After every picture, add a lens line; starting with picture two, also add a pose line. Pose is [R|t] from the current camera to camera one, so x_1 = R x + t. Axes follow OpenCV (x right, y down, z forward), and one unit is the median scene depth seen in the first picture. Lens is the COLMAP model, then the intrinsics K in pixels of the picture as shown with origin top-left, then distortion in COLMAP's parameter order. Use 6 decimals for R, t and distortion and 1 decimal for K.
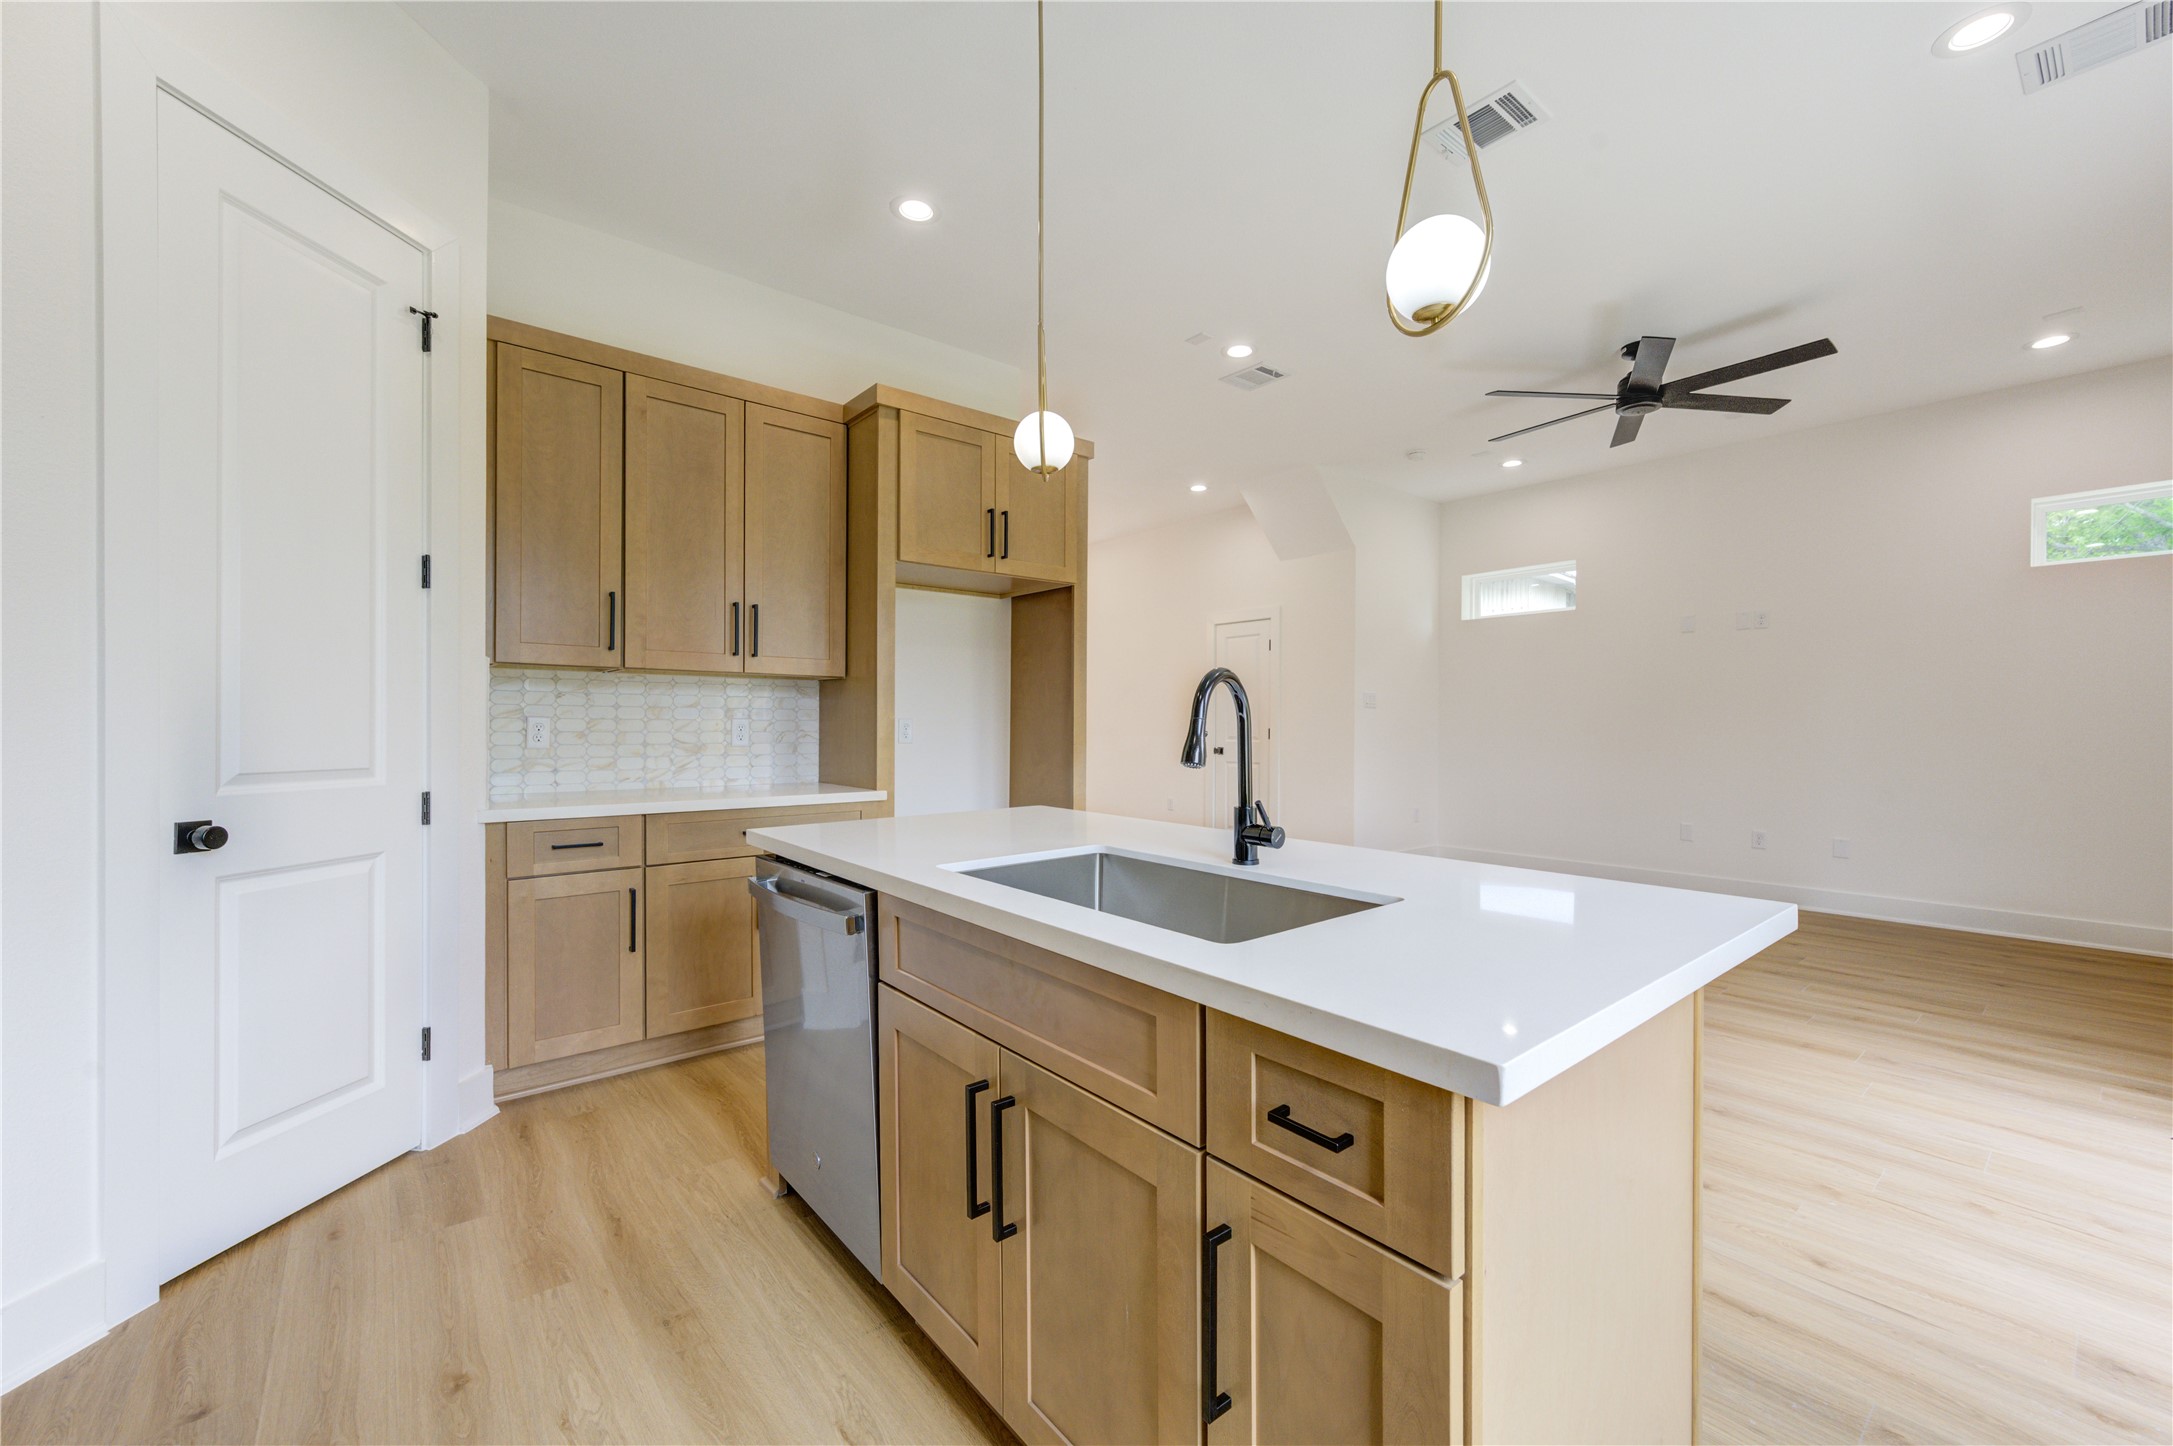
lens RADIAL K [[839.3, 0, 1132.4], [0, 839.3, 732.8], [0, 0, 1]] dist [0.007260, 0.000084]
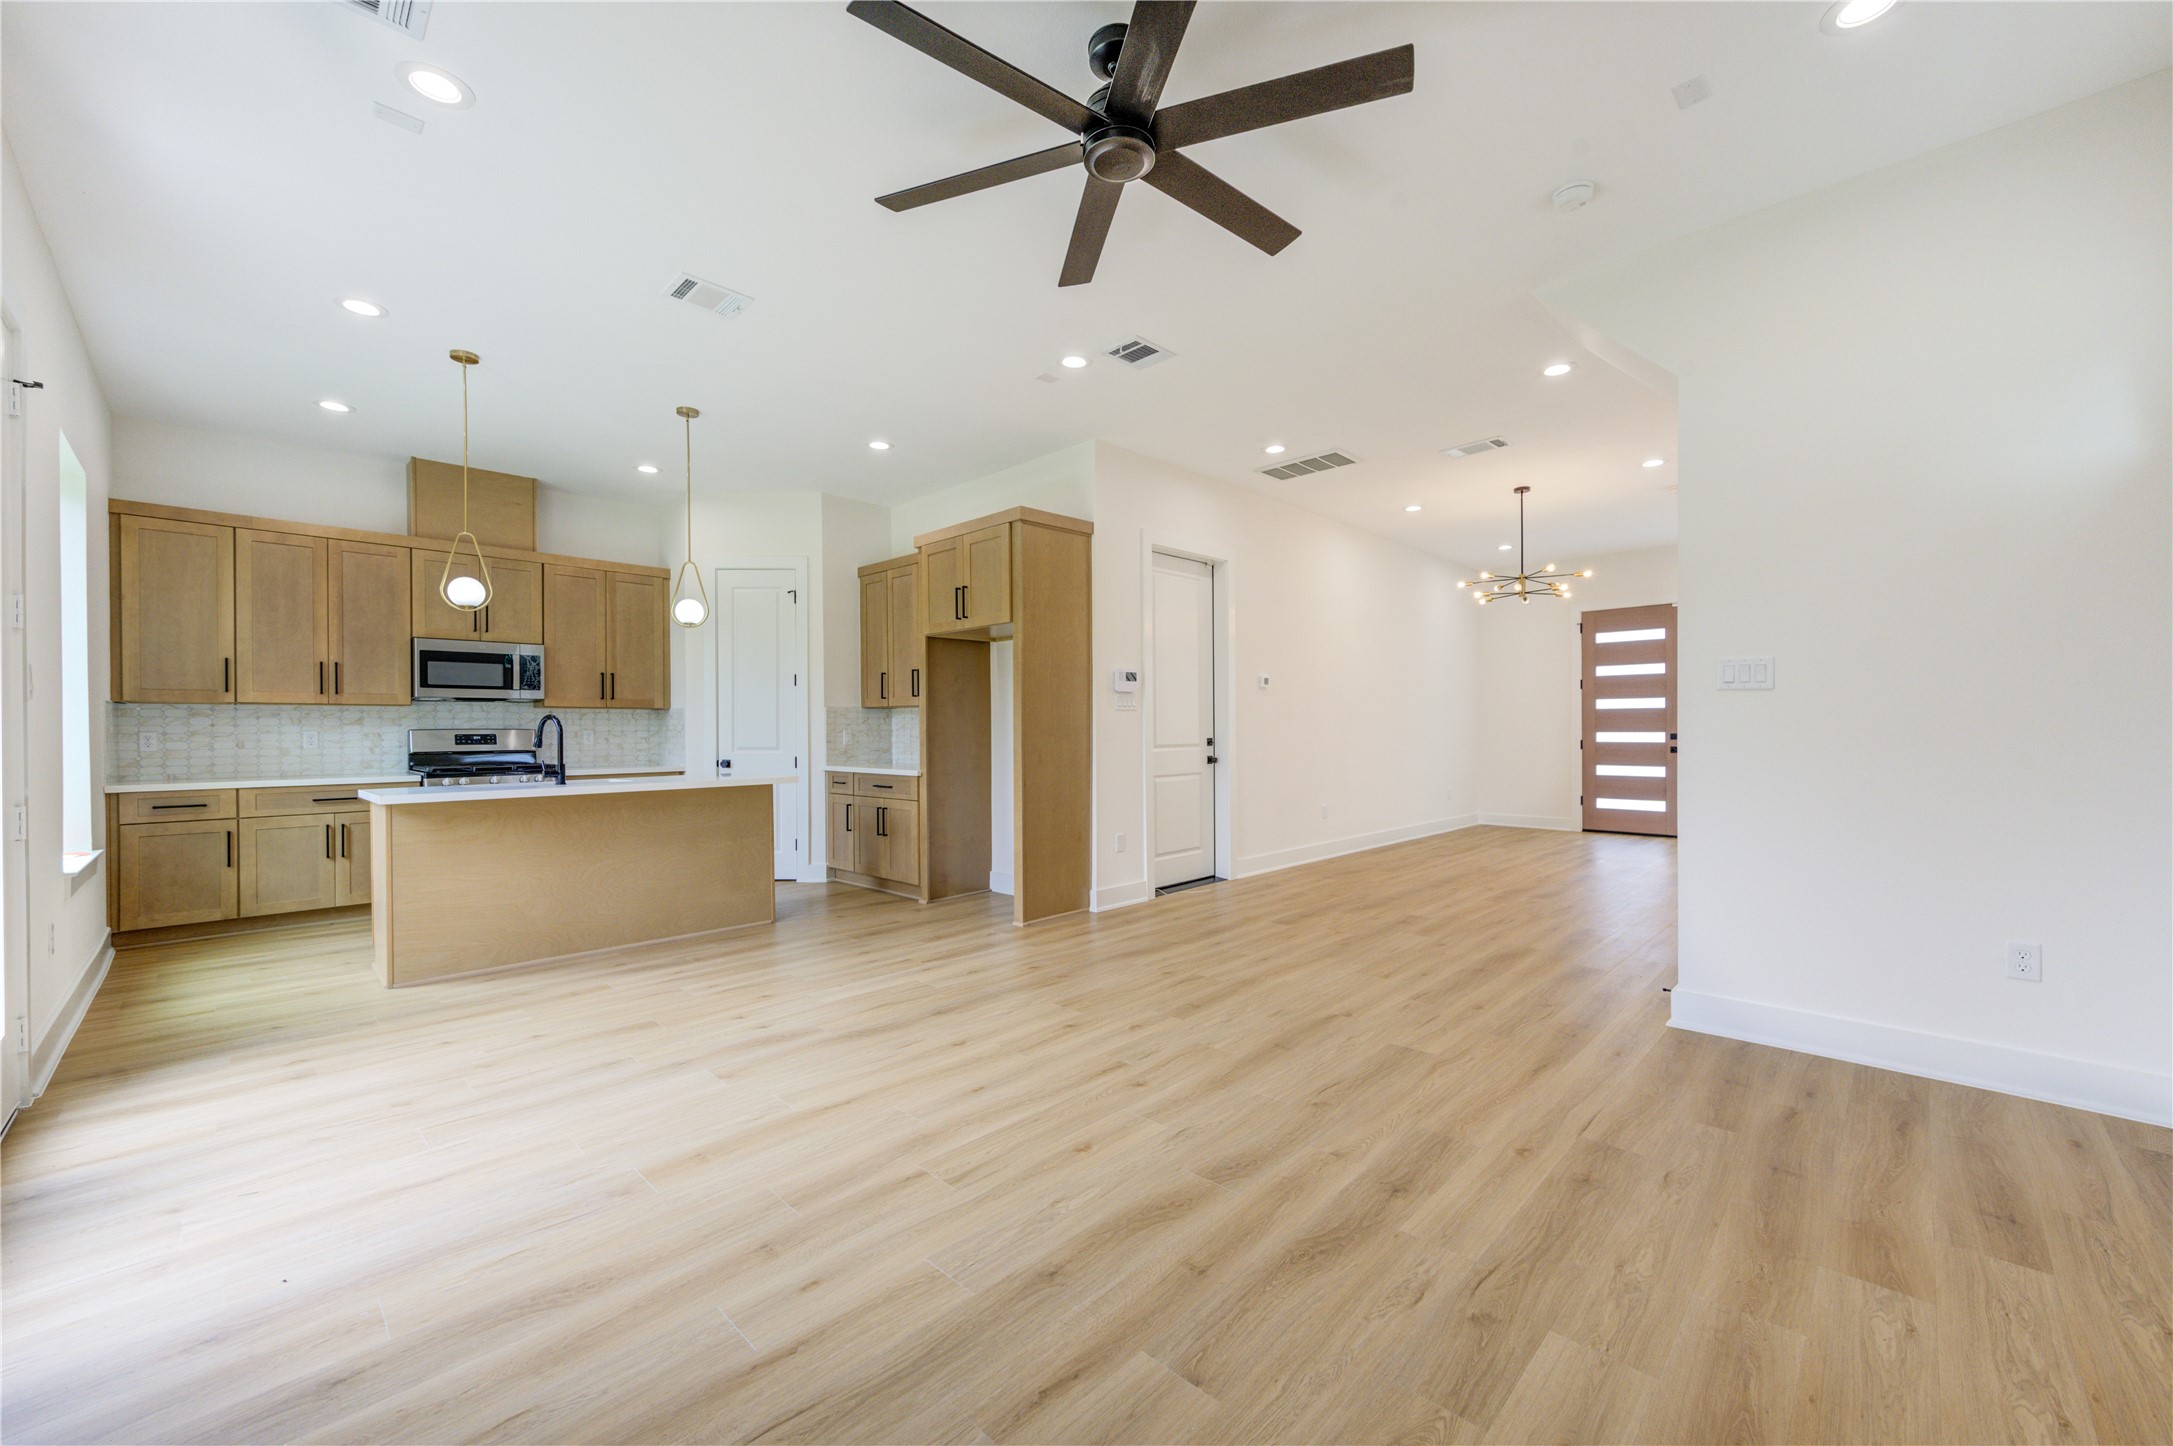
lens RADIAL K [[862.7, 0, 1086.0], [0, 862.7, 725.9], [0, 0, 1]] dist [0.004302, -0.000566]
pose [[0.085511, -0.008176, -0.996304, 1.795004], [-0.005061, 0.999950, -0.008640, -0.010017], [0.996324, 0.005781, 0.085465, 1.432516]]
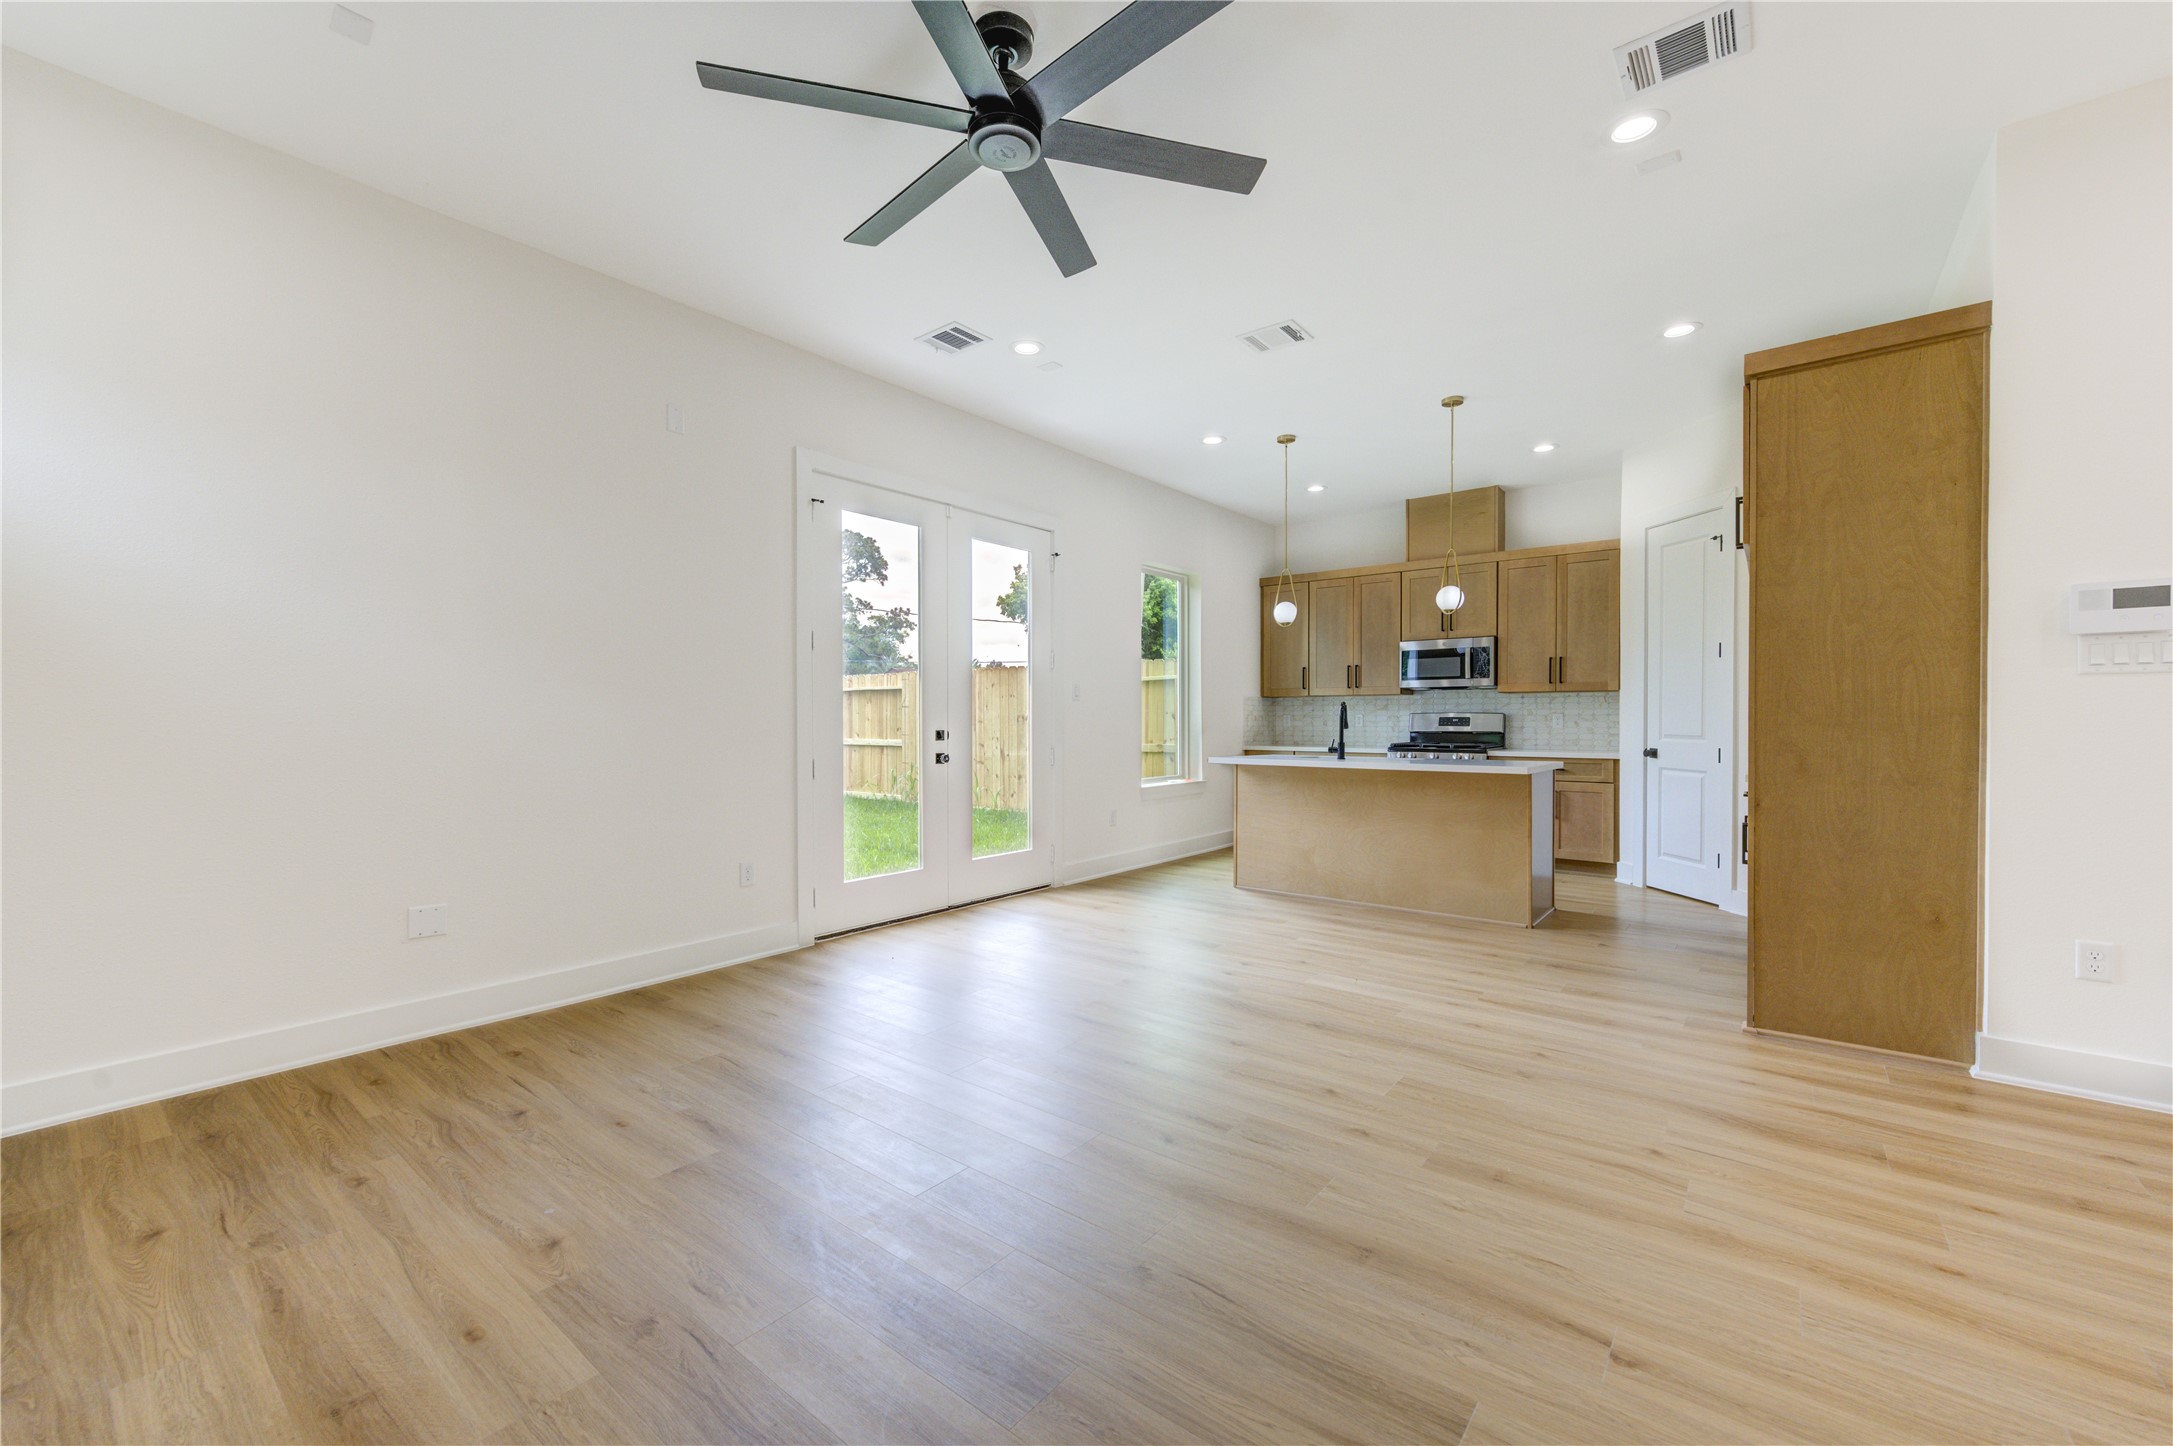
lens RADIAL K [[841.5, 0, 1086.5], [0, 841.5, 723.0], [0, 0, 1]] dist [0.000543, 0.000018]
pose [[-0.981604, 0.000145, -0.190929, 1.028029], [-0.003420, 0.999826, 0.018340, -0.025619], [0.190898, 0.018656, -0.981433, 2.375675]]
